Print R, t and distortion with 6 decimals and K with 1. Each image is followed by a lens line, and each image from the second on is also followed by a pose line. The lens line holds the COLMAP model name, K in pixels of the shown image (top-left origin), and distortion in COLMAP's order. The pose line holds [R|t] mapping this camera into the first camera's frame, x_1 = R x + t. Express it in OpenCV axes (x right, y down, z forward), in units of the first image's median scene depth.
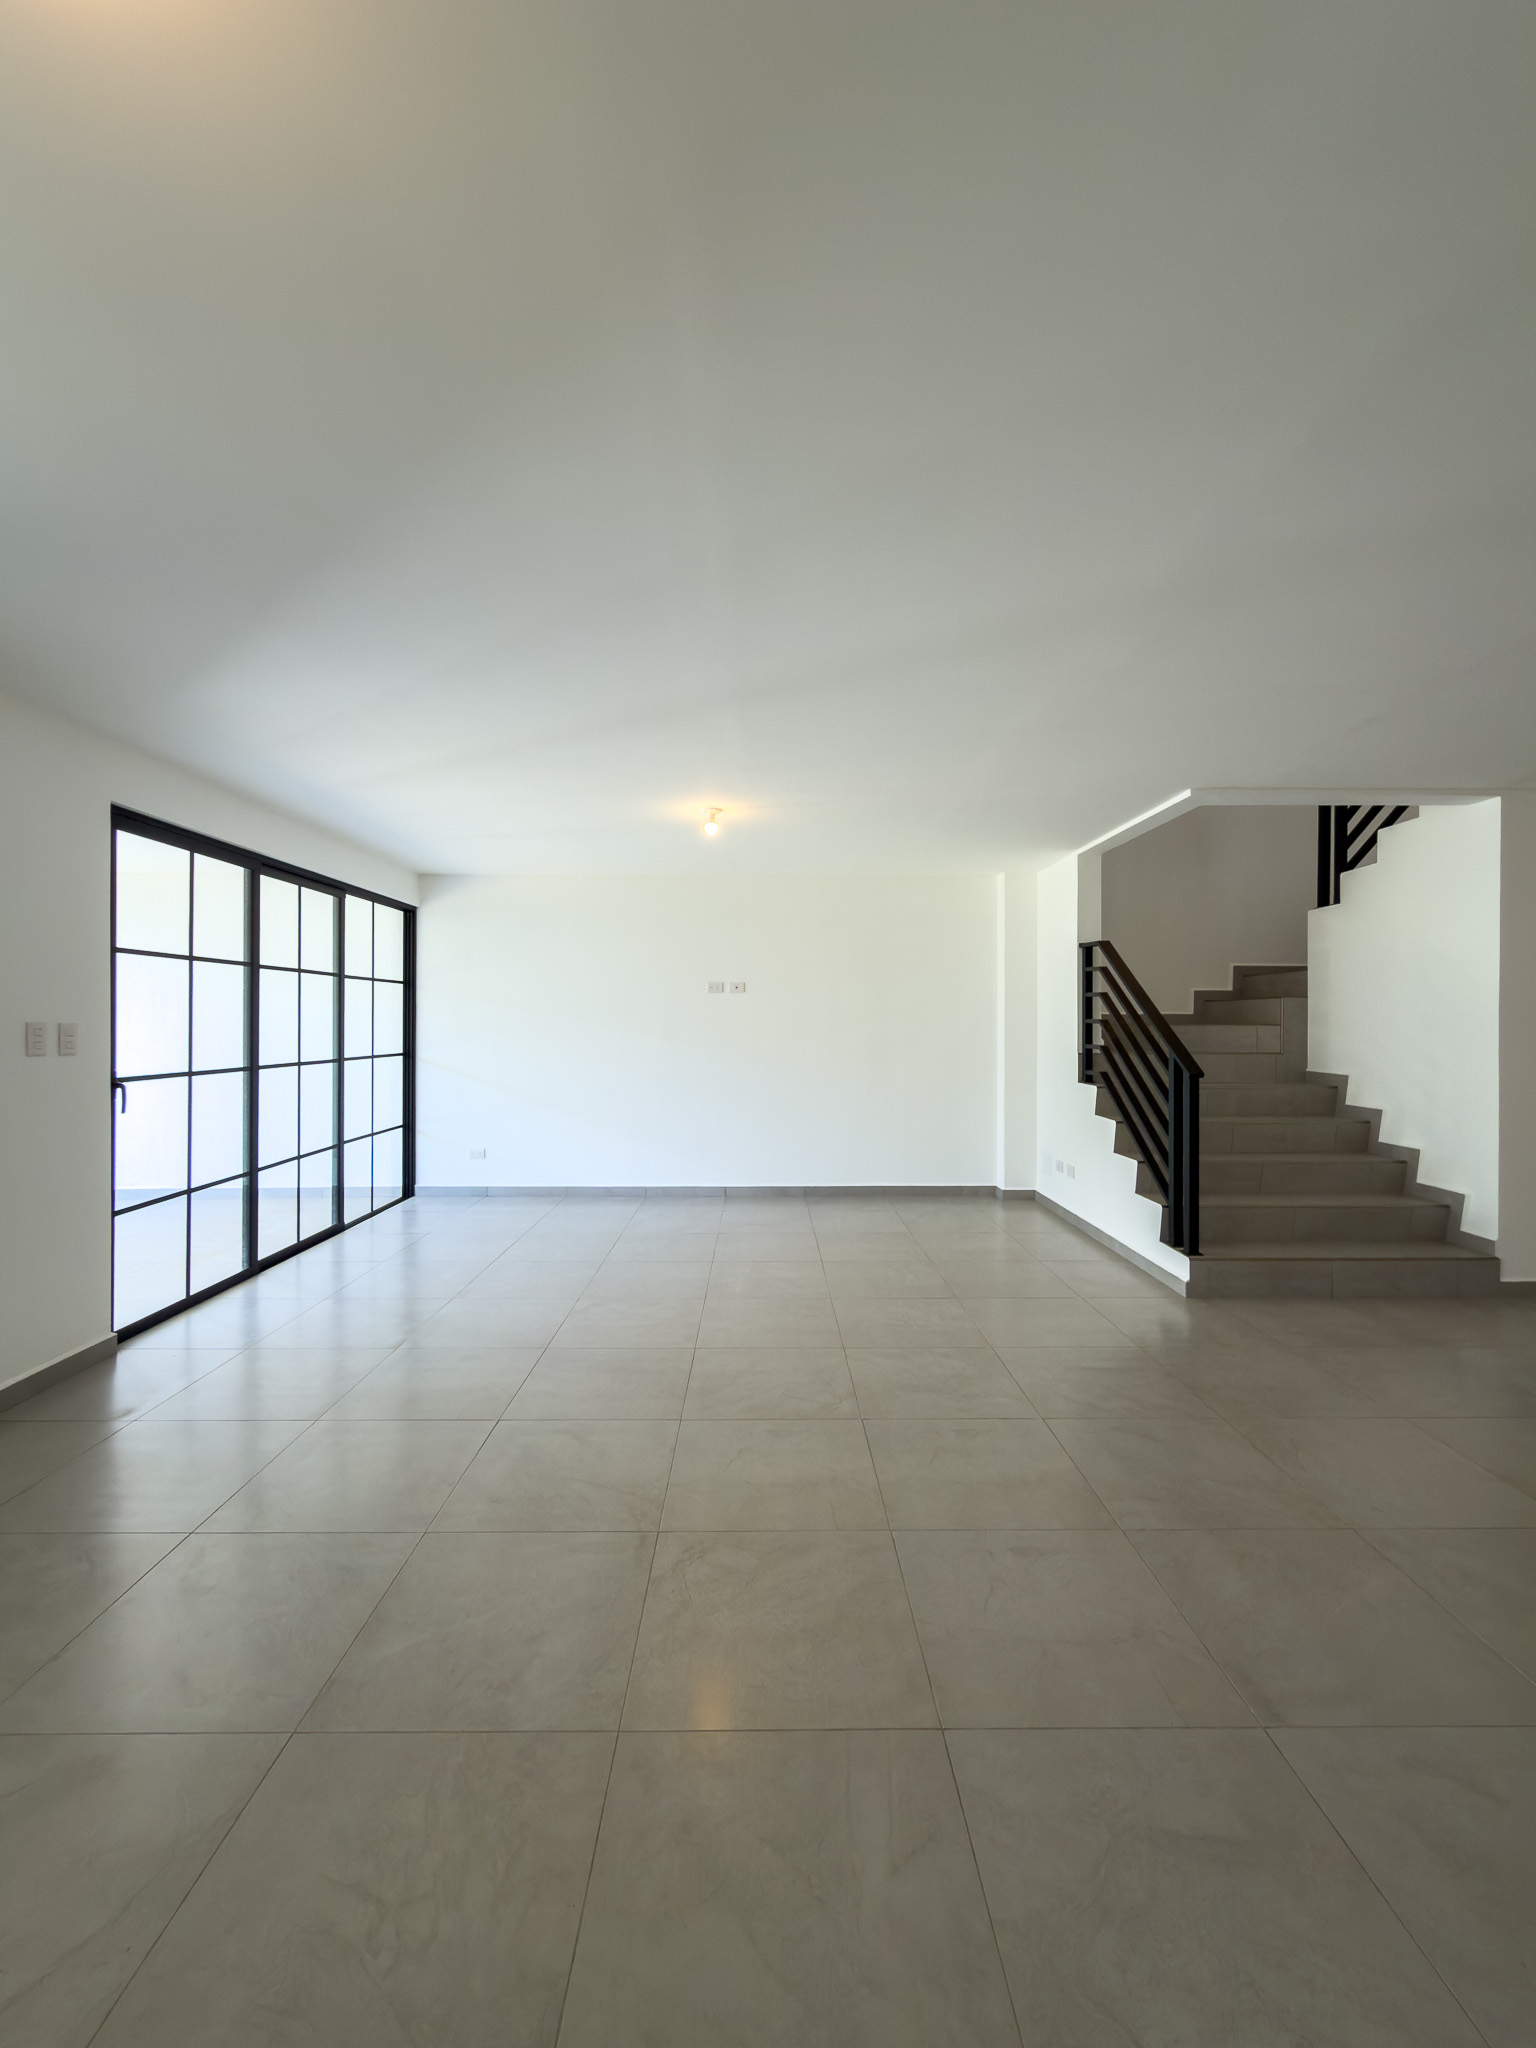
lens RADIAL K [[830.0, 0, 774.8], [0, 830.0, 1024.8], [0, 0, 1]] dist [-0.003320, 0.000990]
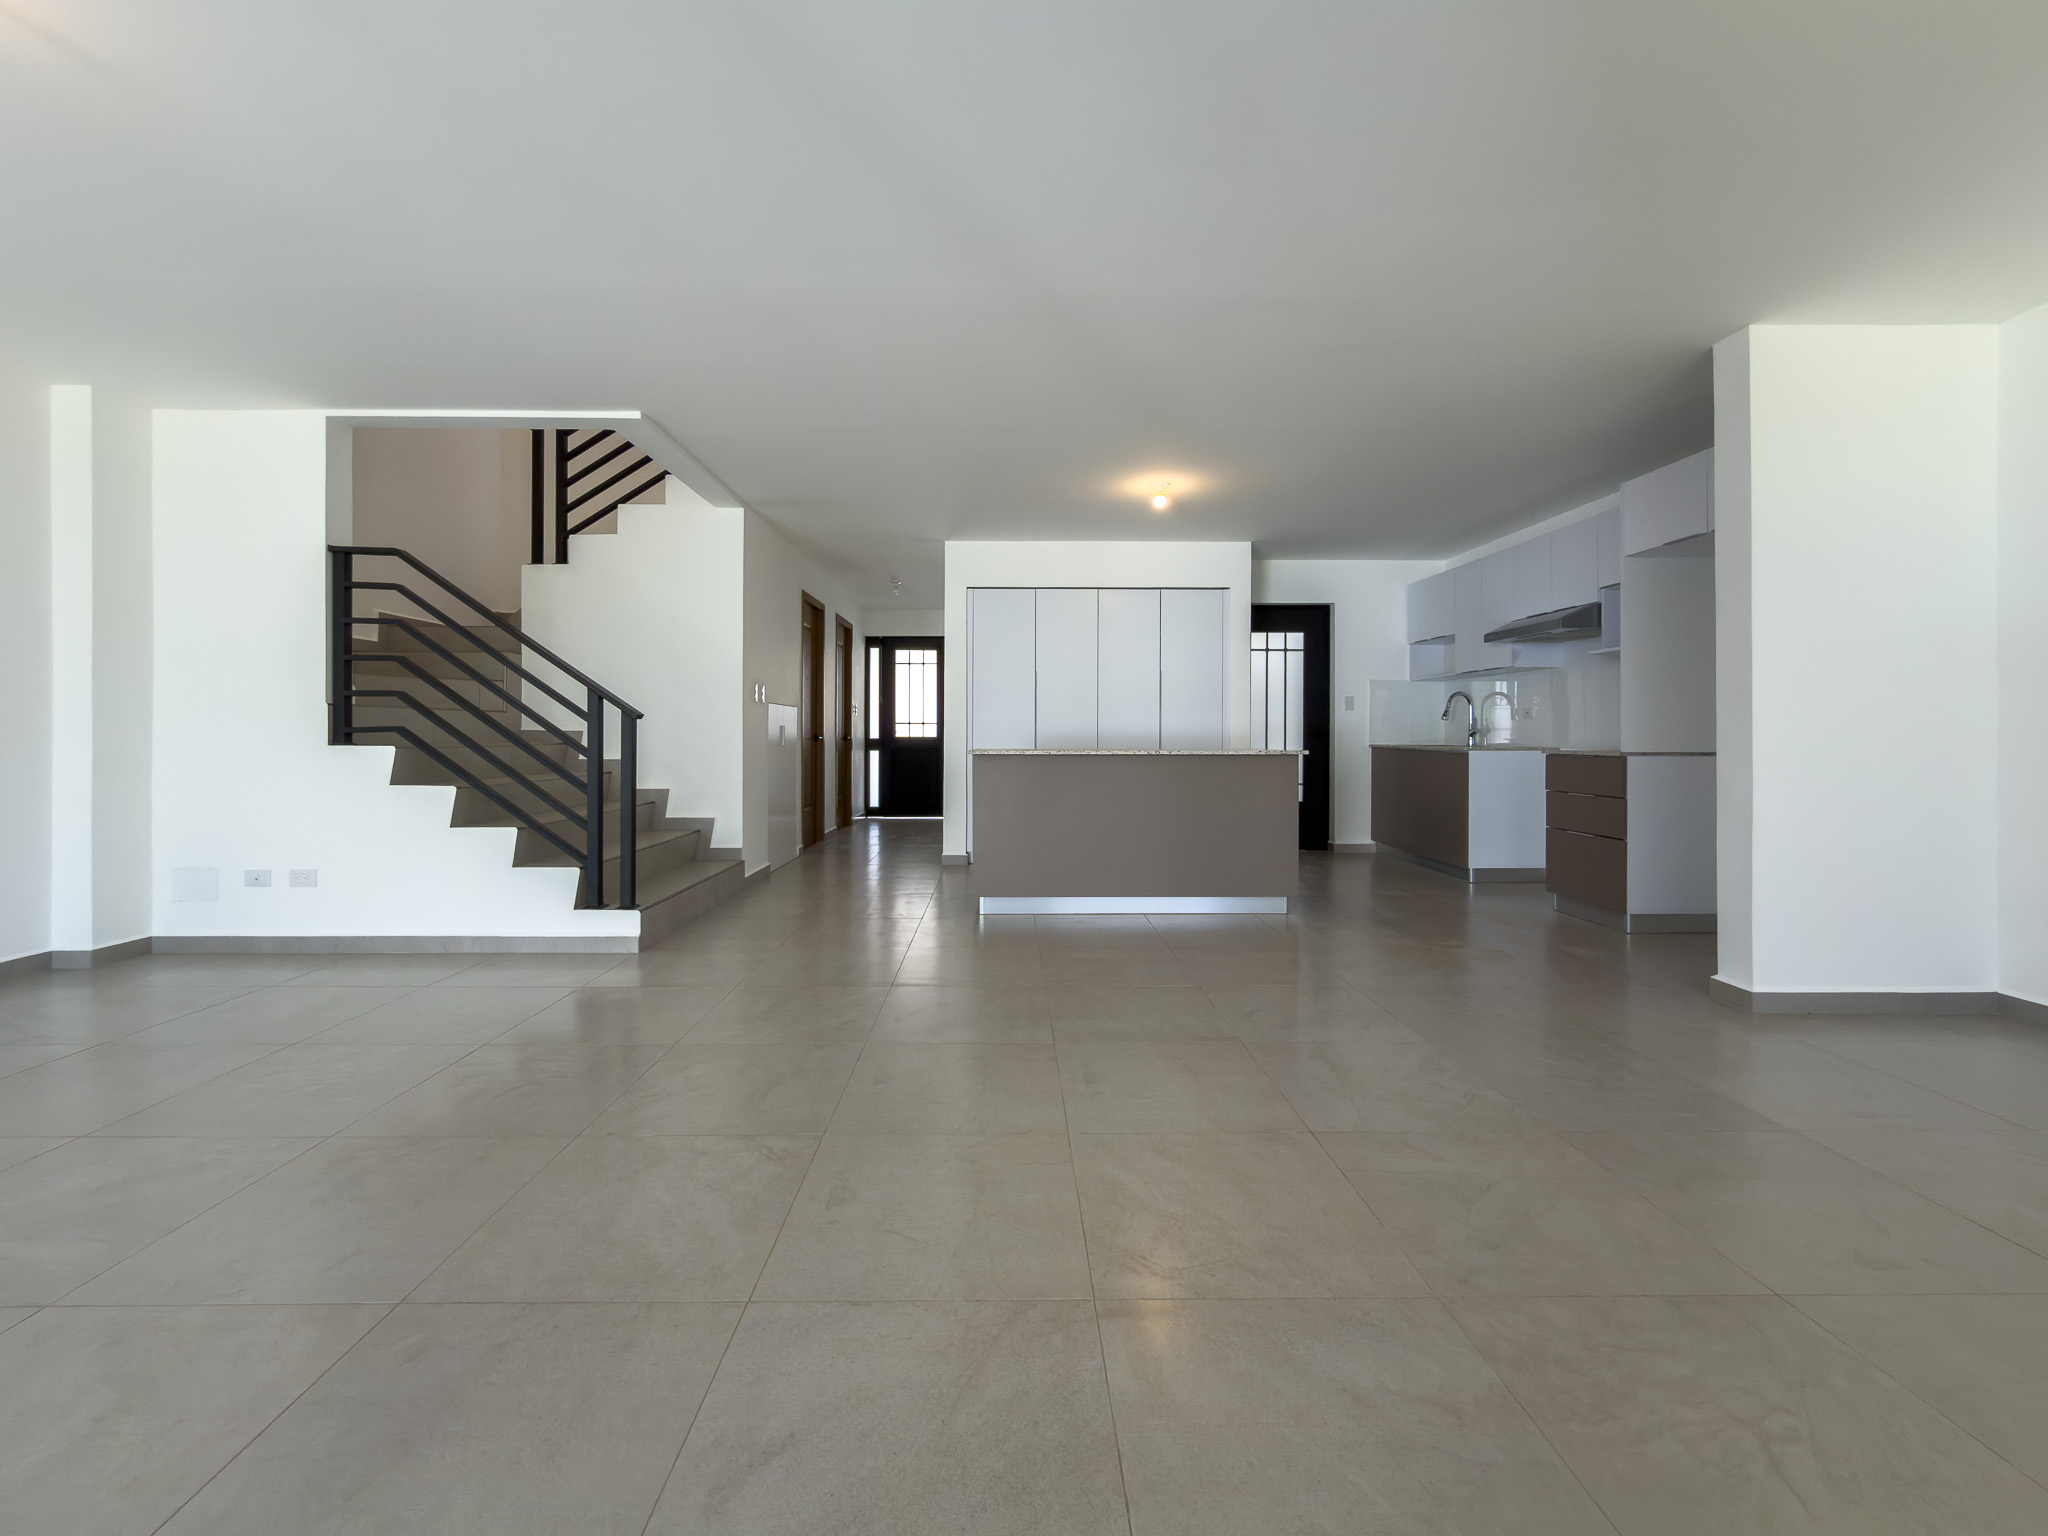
lens RADIAL K [[830.0, 0, 1010.0], [0, 830.0, 743.8], [0, 0, 1]] dist [-0.003320, 0.000990]
pose [[0.006073, -0.012788, 0.999900, -0.355676], [0.002592, 0.999915, 0.012773, 0.066450], [-0.999978, 0.002514, 0.006106, 0.466919]]
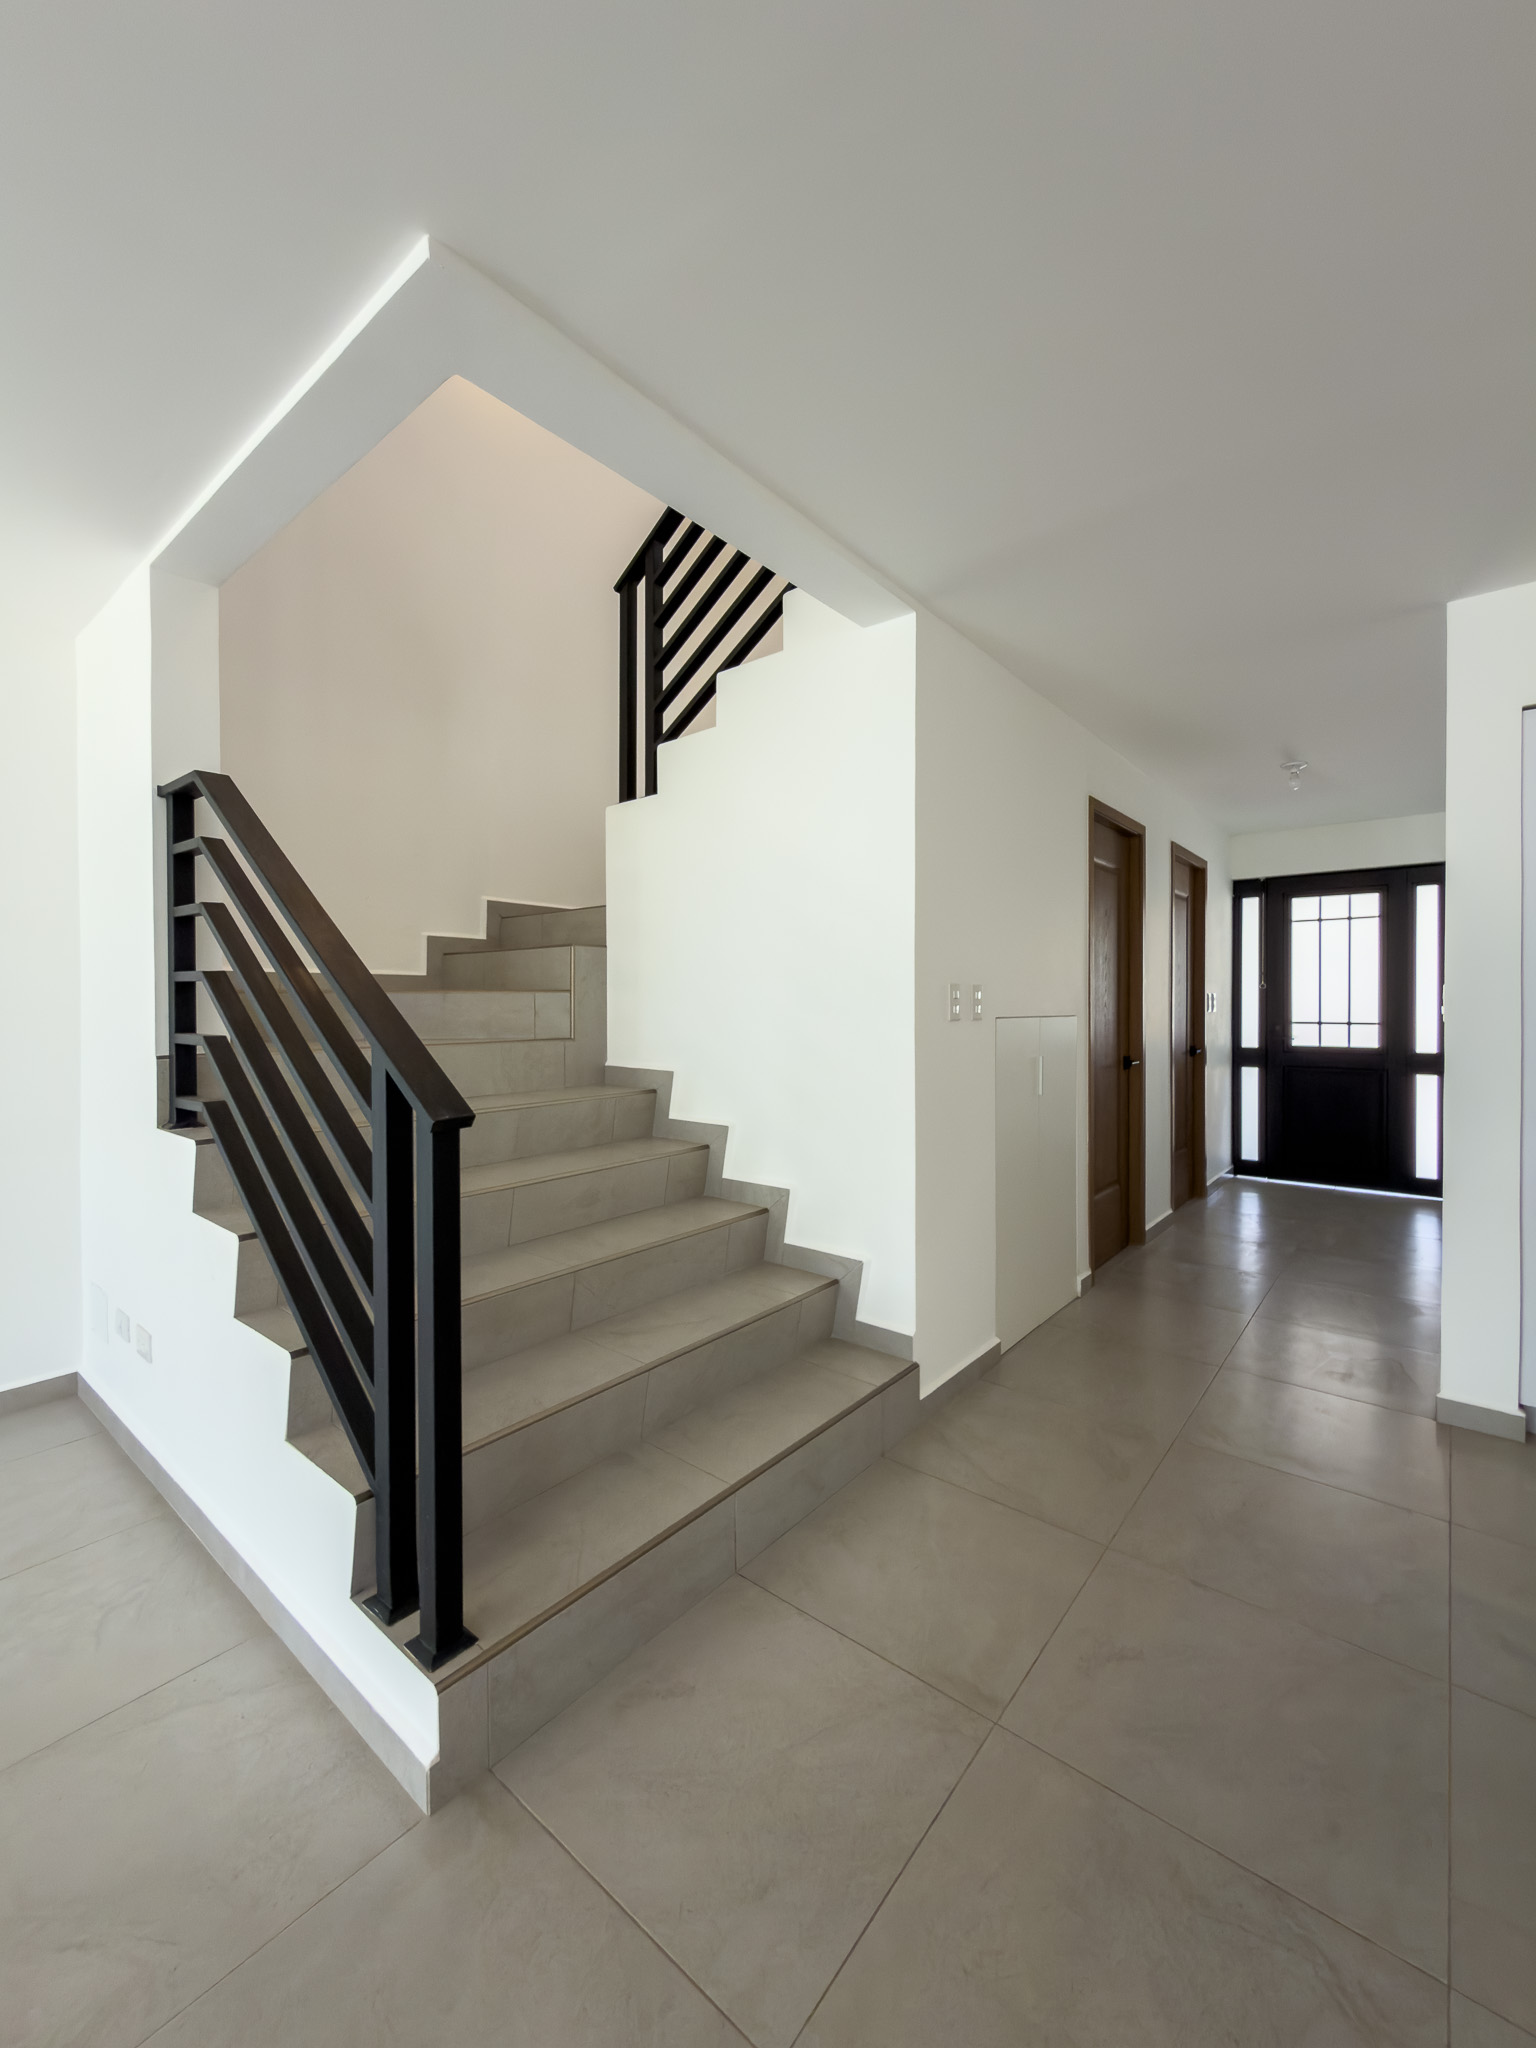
lens RADIAL K [[830.0, 0, 770.6], [0, 830.0, 1008.7], [0, 0, 1]] dist [-0.003320, 0.000990]
pose [[0.644725, -0.006085, 0.764390, 0.275362], [0.005654, 0.999979, 0.003192, 0.012982], [-0.764394, 0.002263, 0.644746, 0.562092]]
